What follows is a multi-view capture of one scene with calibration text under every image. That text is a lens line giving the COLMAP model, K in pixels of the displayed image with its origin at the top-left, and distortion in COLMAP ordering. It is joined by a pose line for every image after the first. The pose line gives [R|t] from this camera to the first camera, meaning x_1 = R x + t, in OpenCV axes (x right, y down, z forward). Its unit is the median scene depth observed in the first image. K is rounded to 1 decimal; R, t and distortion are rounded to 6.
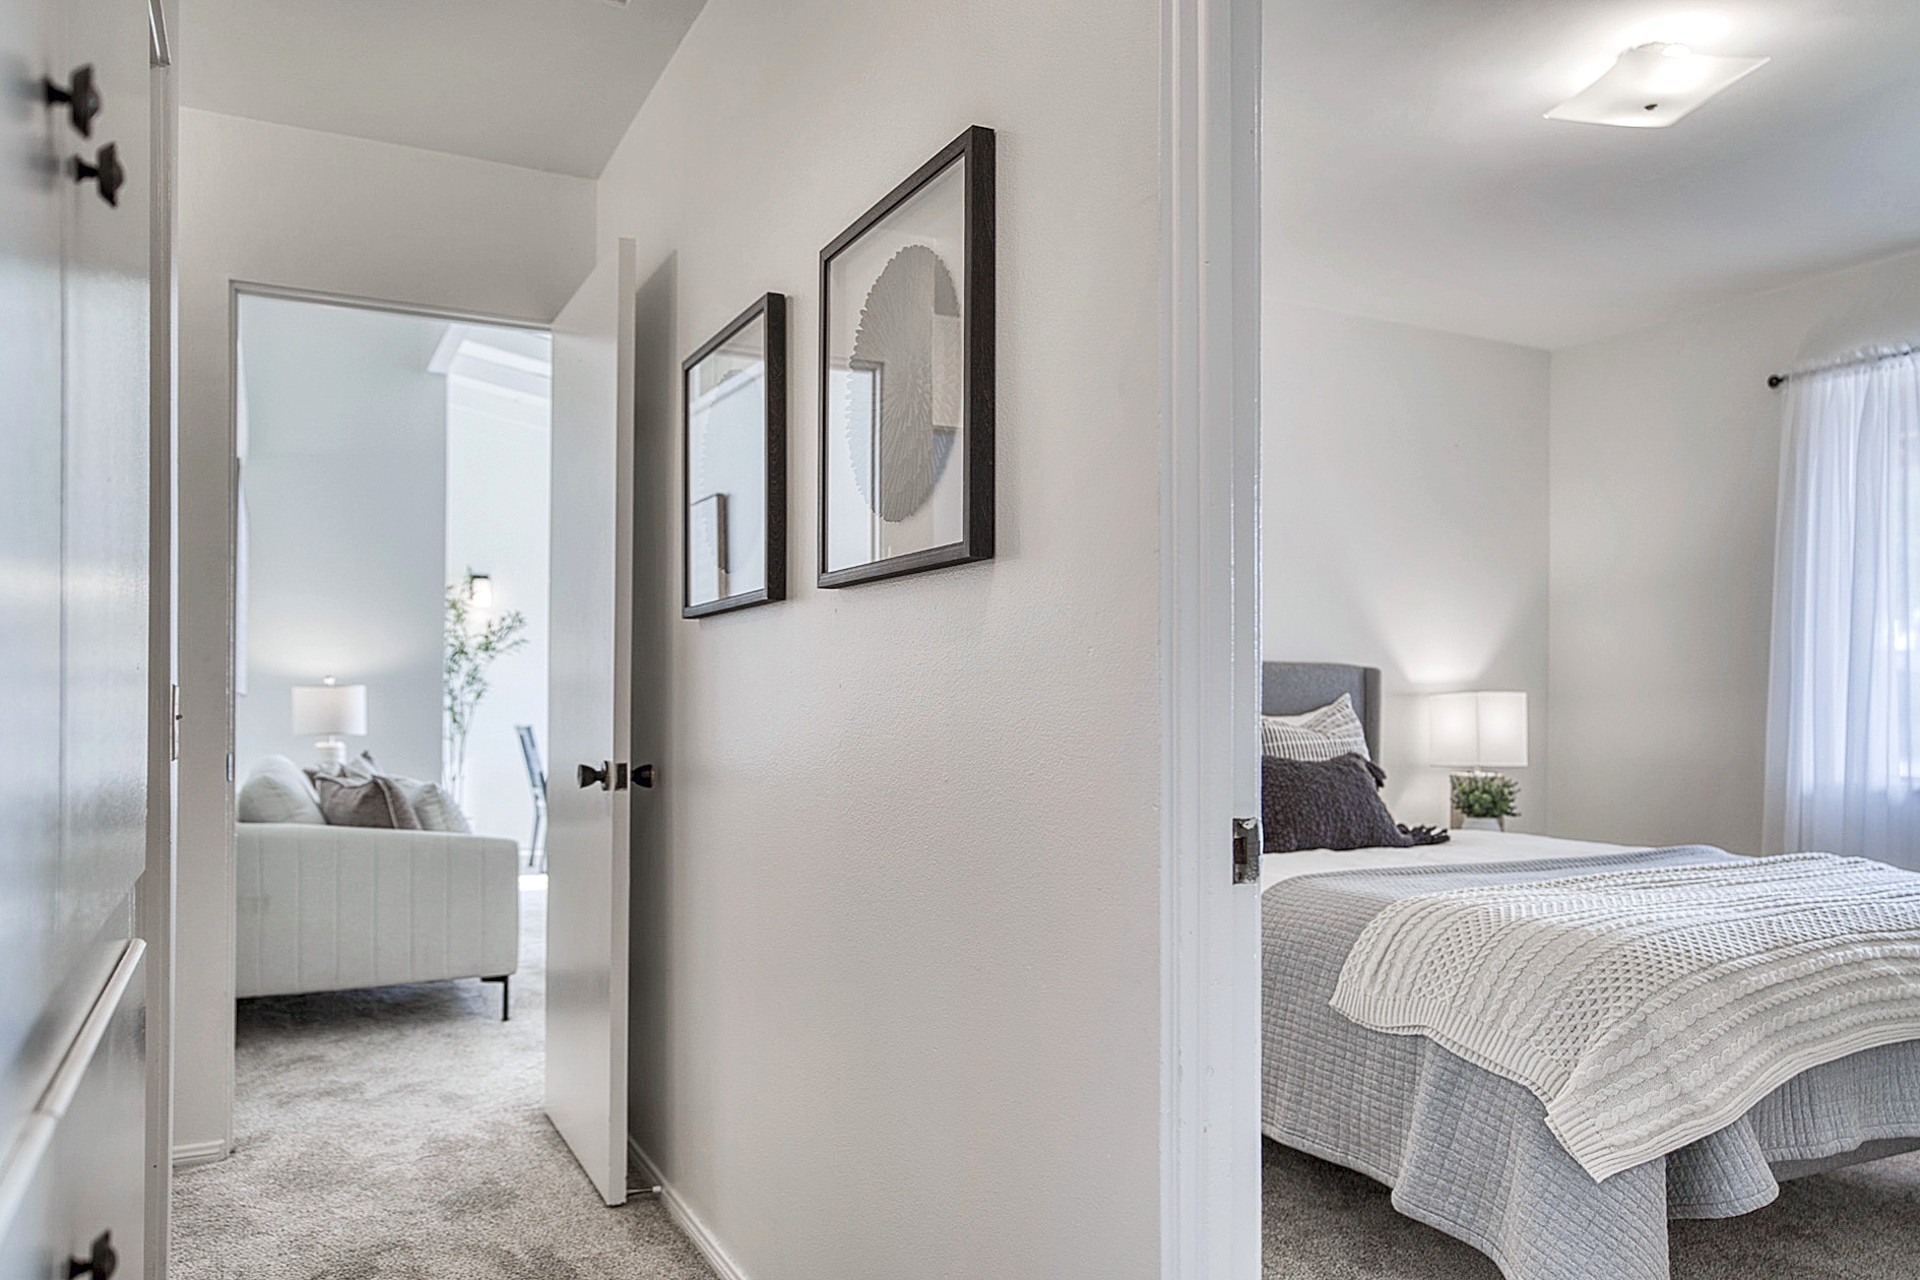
lens RADIAL K [[1343.3, 0, 940.4], [0, 1343.3, 701.3], [0, 0, 1]] dist [-0.006013, 0.017549]
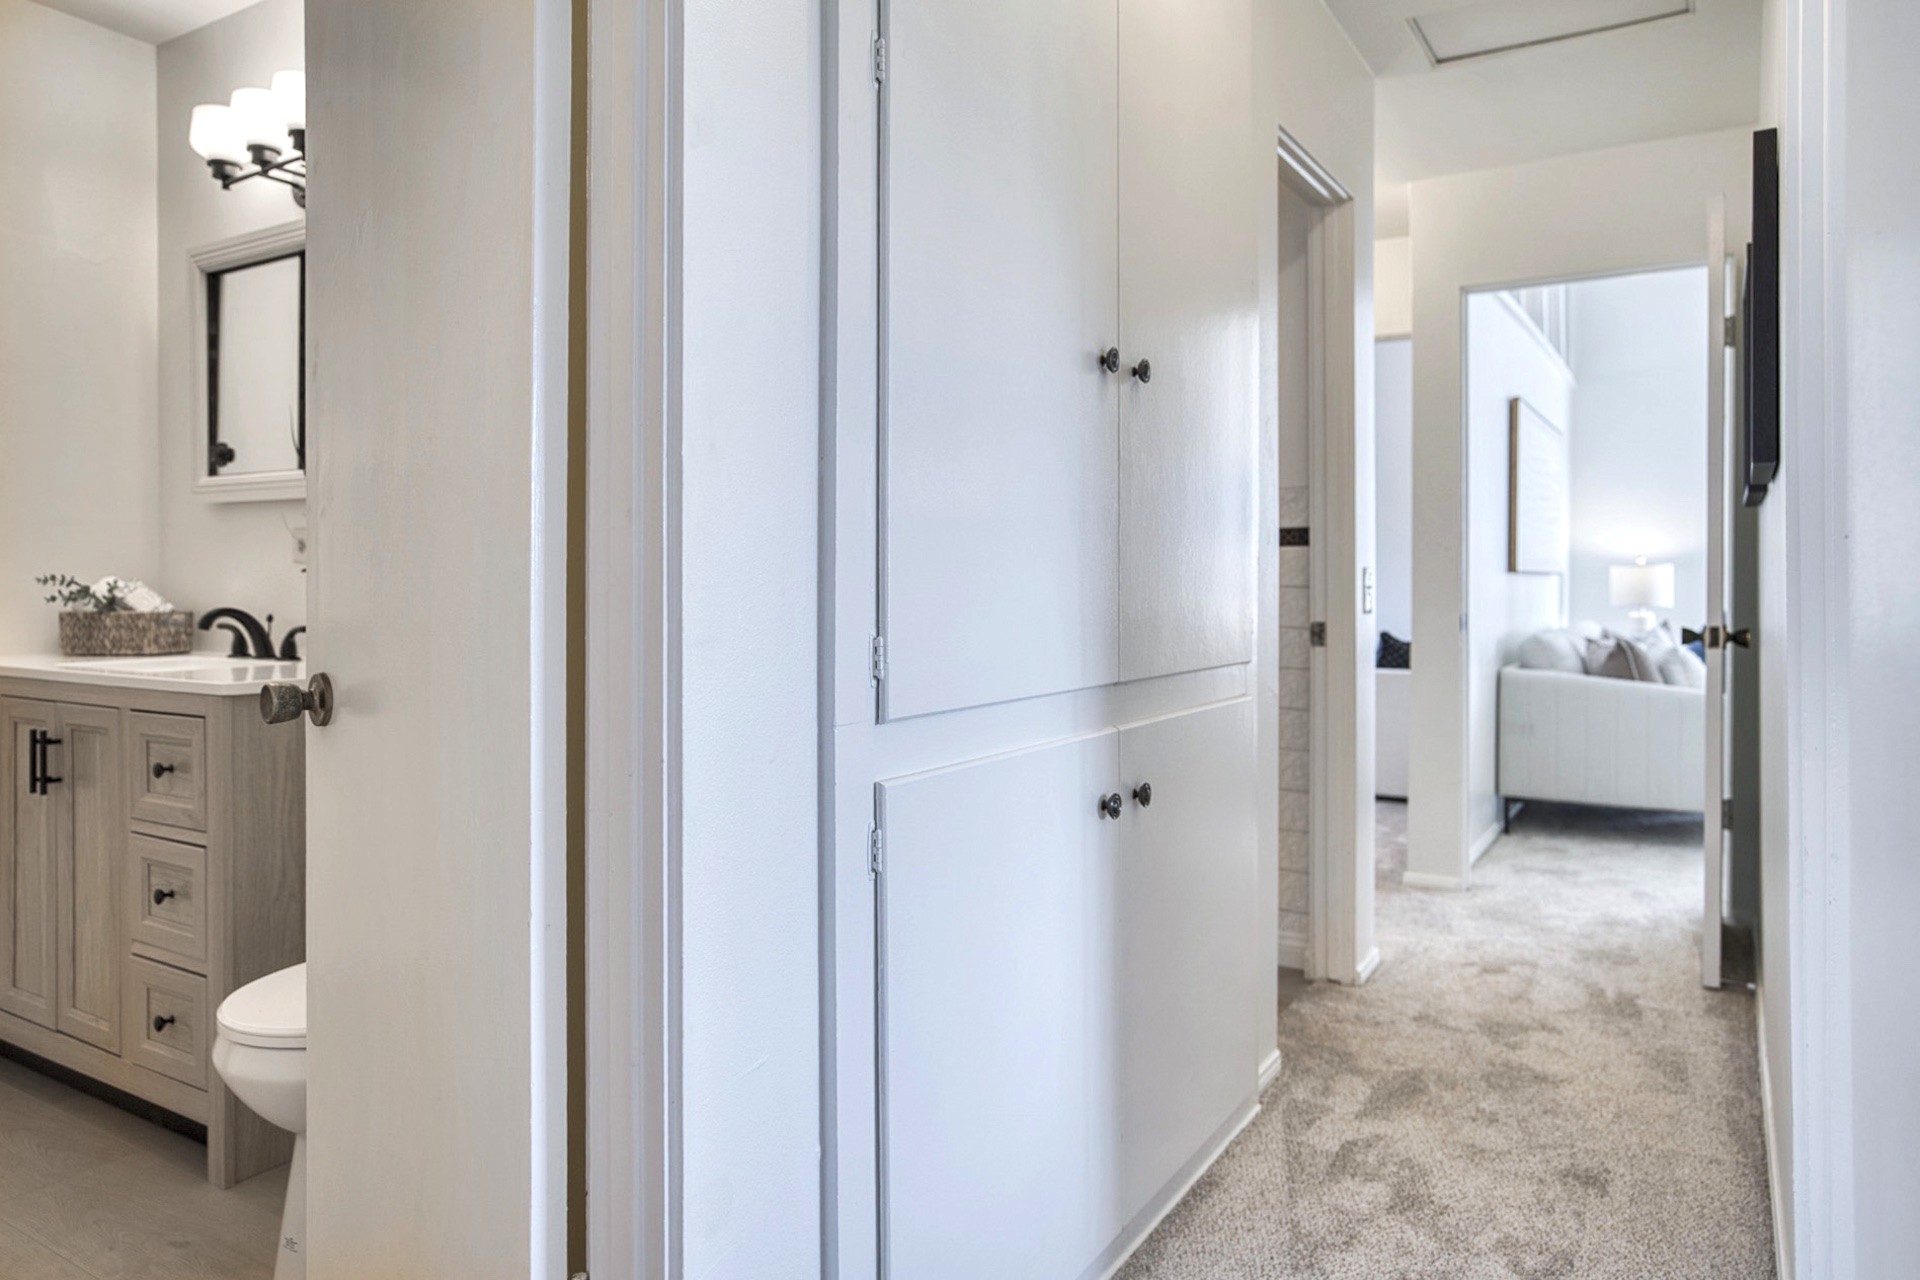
lens RADIAL K [[1223.0, 0, 977.8], [0, 1223.0, 585.4], [0, 0, 1]] dist [-0.008814, 0.004687]
pose [[0.523045, 0.002136, -0.852302, 0.377784], [0.001643, 0.999992, 0.003515, 0.003727], [0.852303, -0.003239, 0.523038, -0.157544]]
